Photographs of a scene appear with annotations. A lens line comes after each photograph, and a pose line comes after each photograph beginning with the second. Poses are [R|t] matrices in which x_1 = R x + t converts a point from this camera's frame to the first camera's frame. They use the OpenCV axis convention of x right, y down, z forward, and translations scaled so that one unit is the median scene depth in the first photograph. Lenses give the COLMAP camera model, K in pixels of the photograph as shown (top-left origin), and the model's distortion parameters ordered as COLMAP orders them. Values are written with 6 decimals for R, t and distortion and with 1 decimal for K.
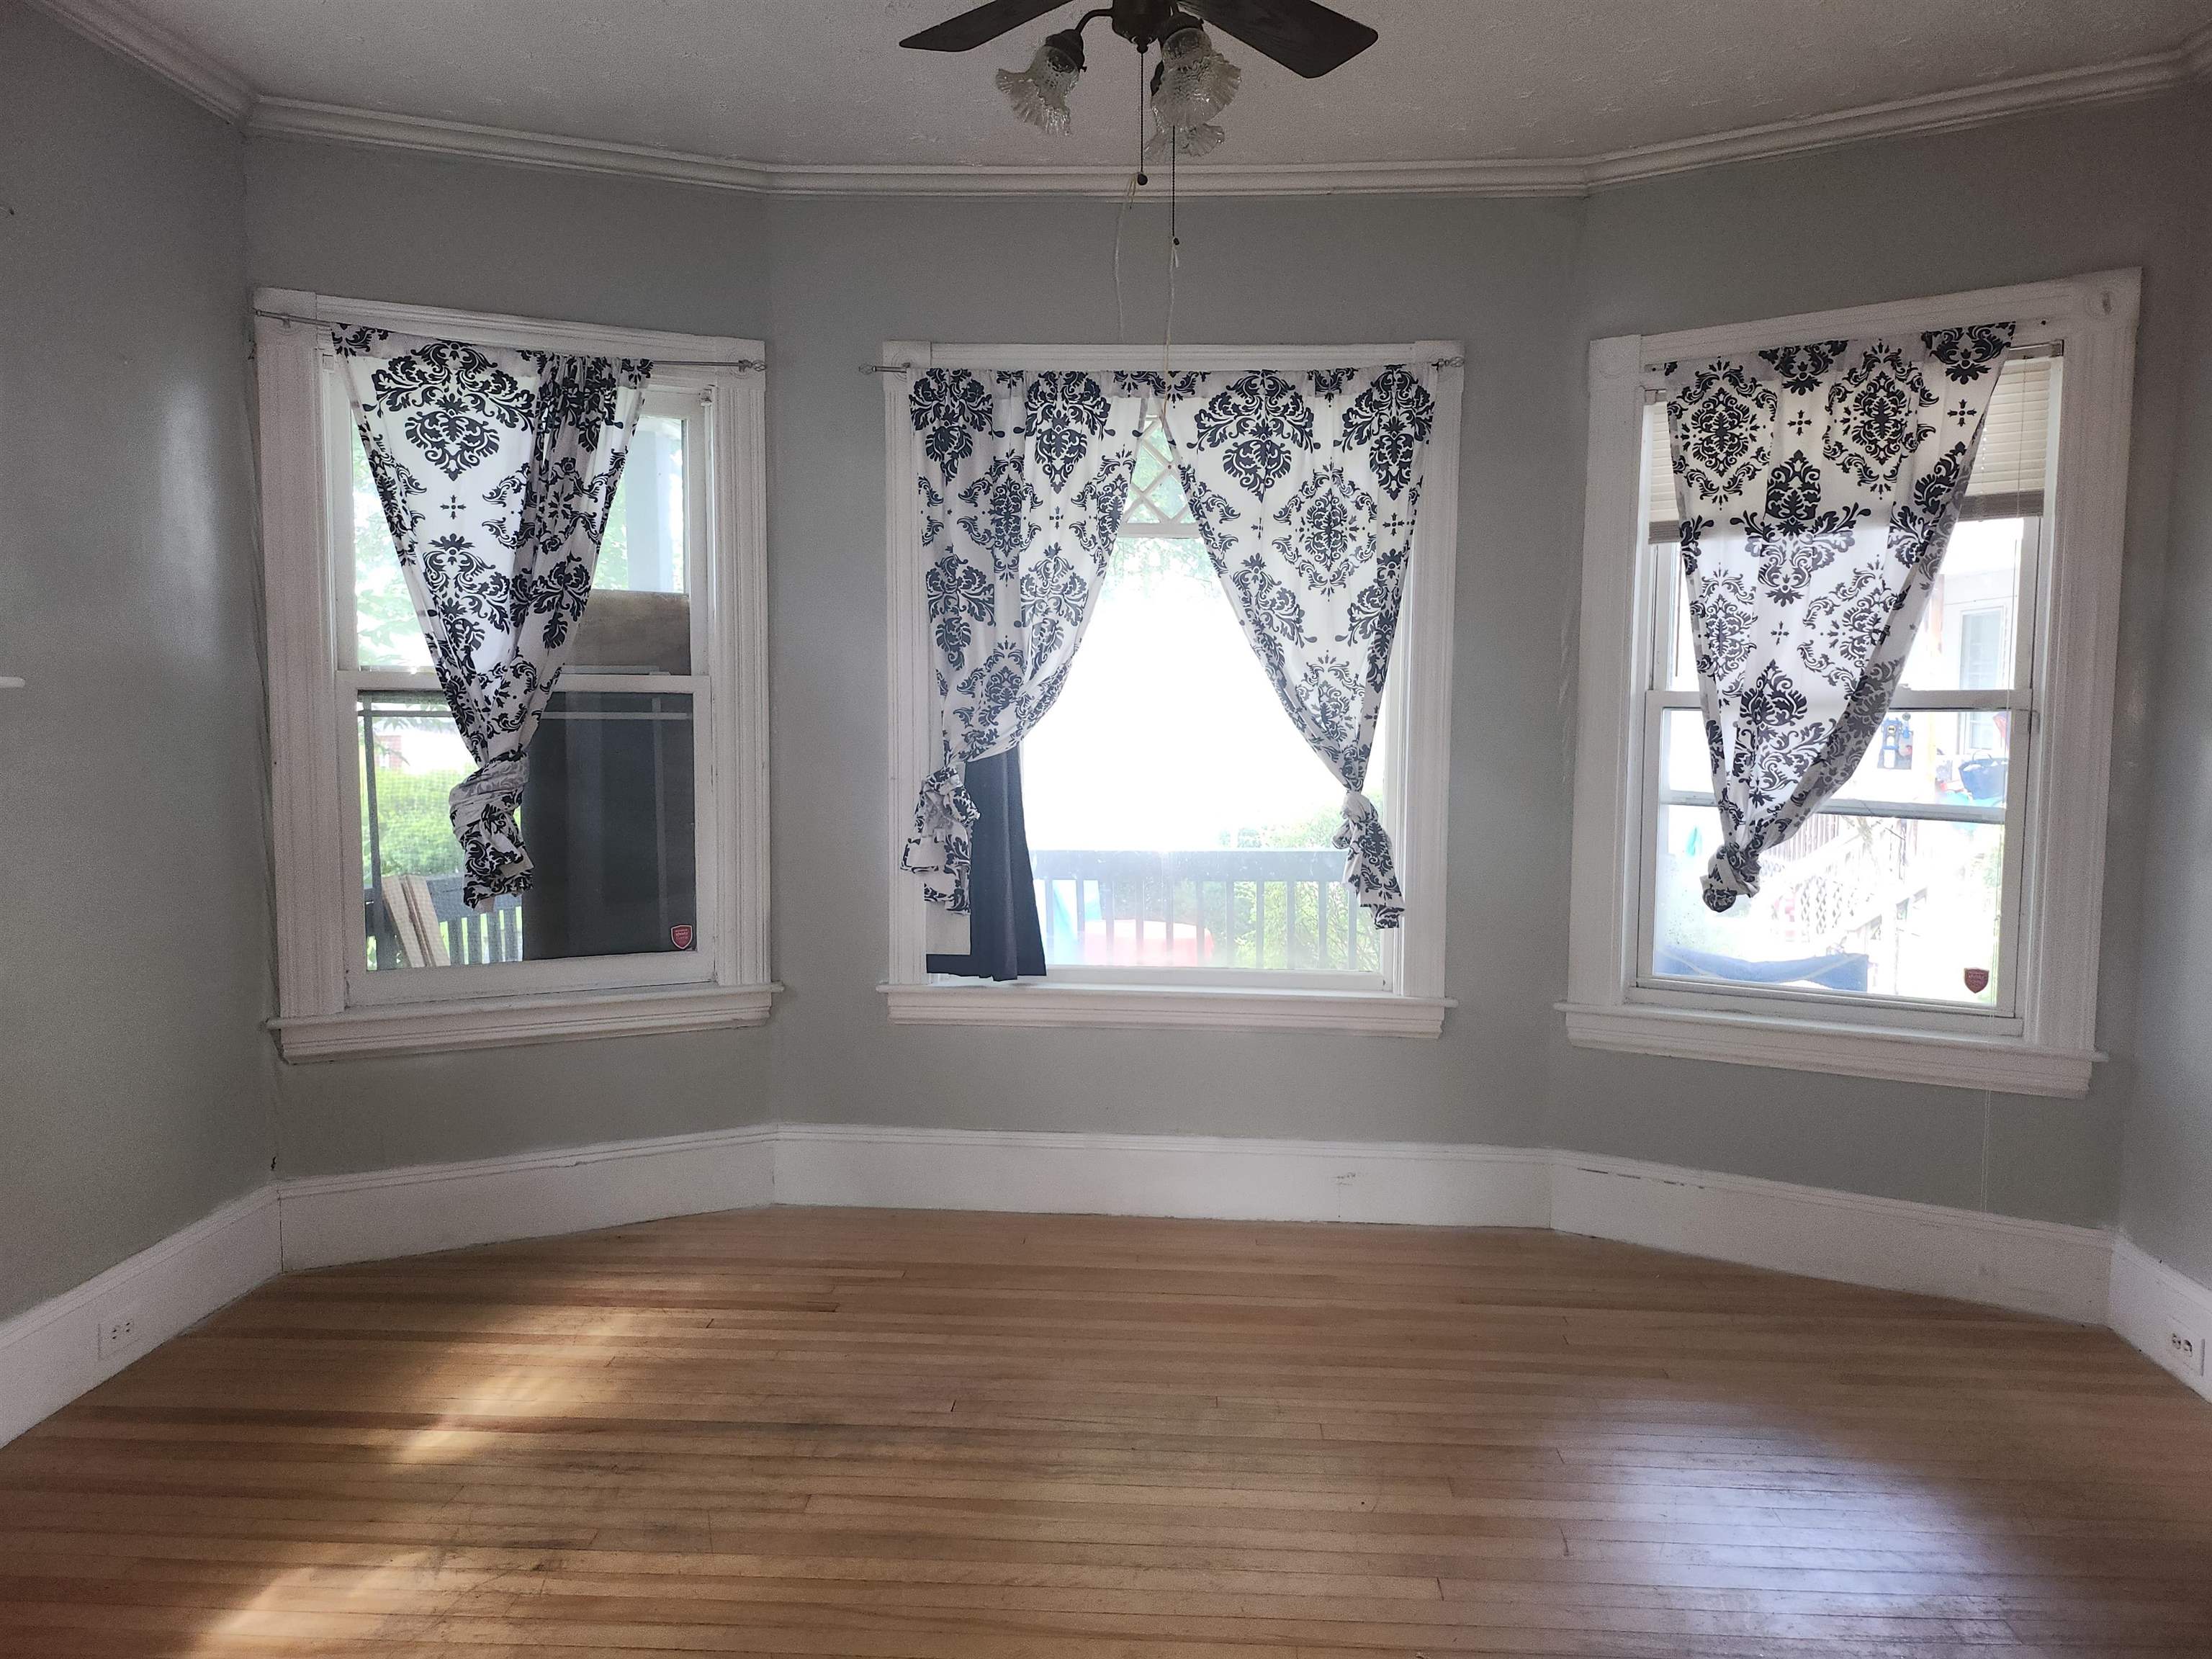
lens RADIAL K [[1540.6, 0, 1113.5], [0, 1540.6, 825.4], [0, 0, 1]] dist [0.085097, -0.075042]
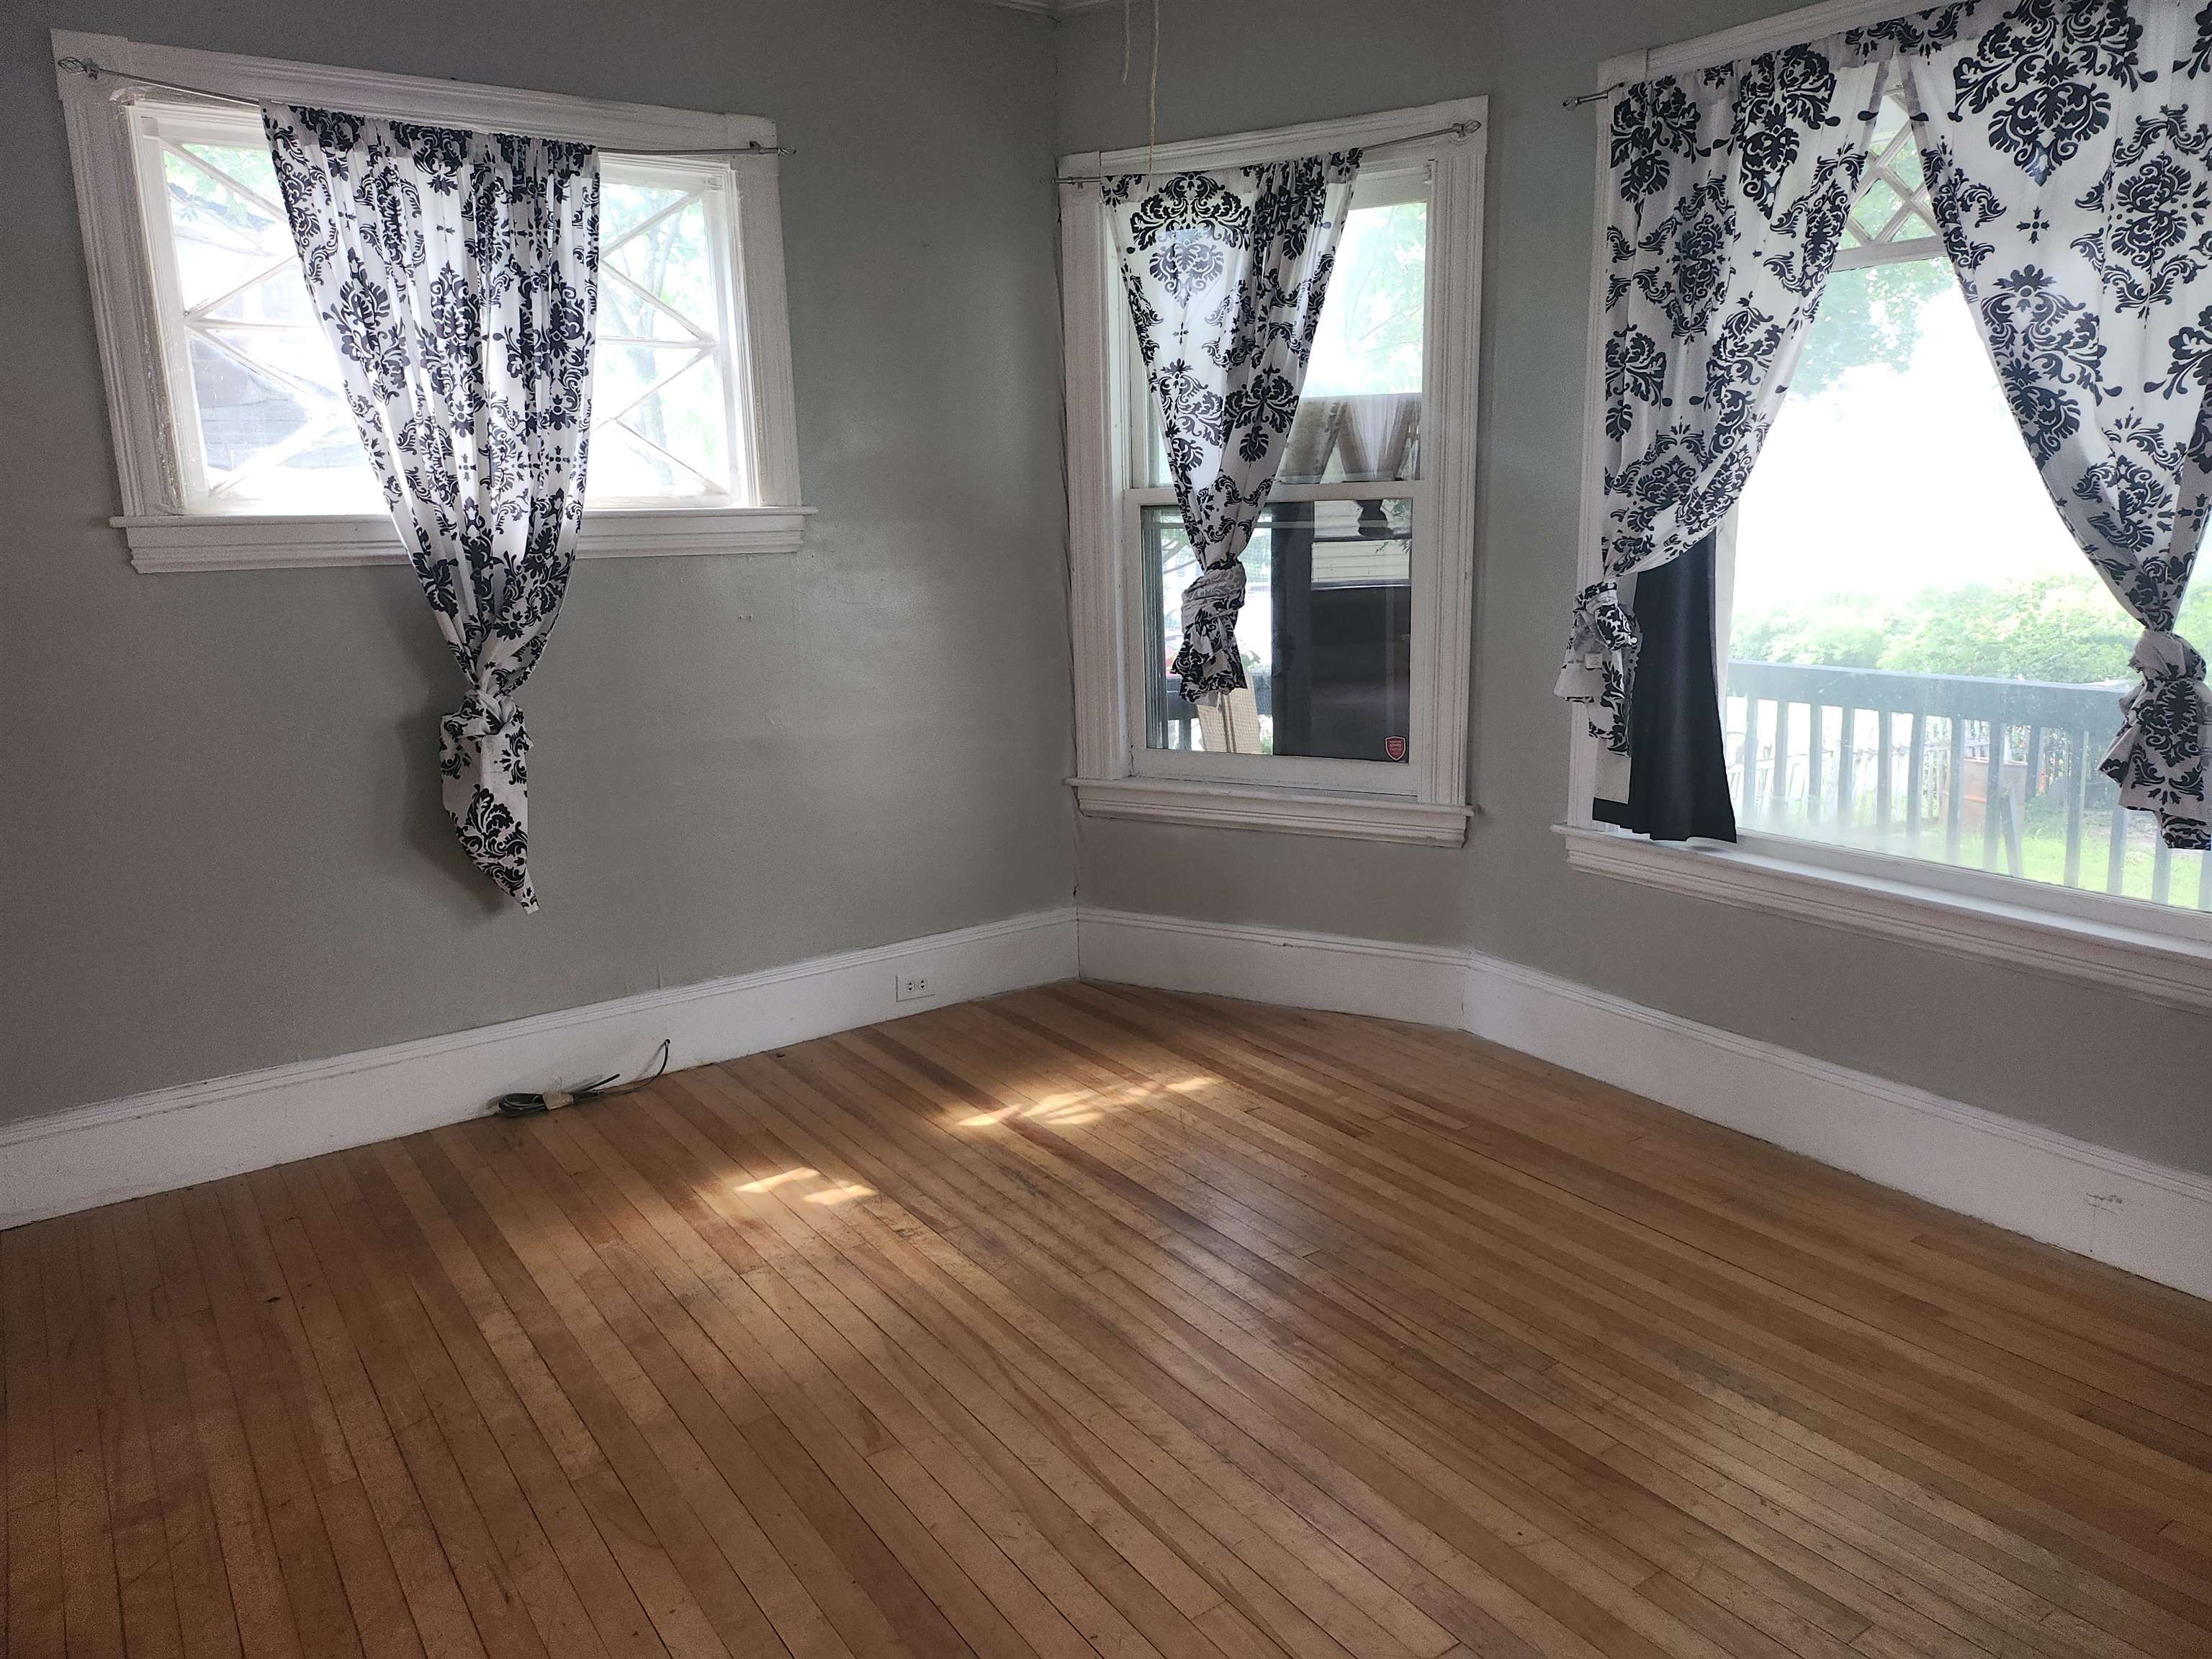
lens RADIAL K [[1540.6, 0, 1113.5], [0, 1540.6, 825.4], [0, 0, 1]] dist [0.085097, -0.075042]
pose [[0.618564, 0.143193, -0.772577, 0.411144], [-0.039376, 0.987668, 0.151533, -0.024392], [0.784747, -0.063312, 0.616574, 0.253431]]
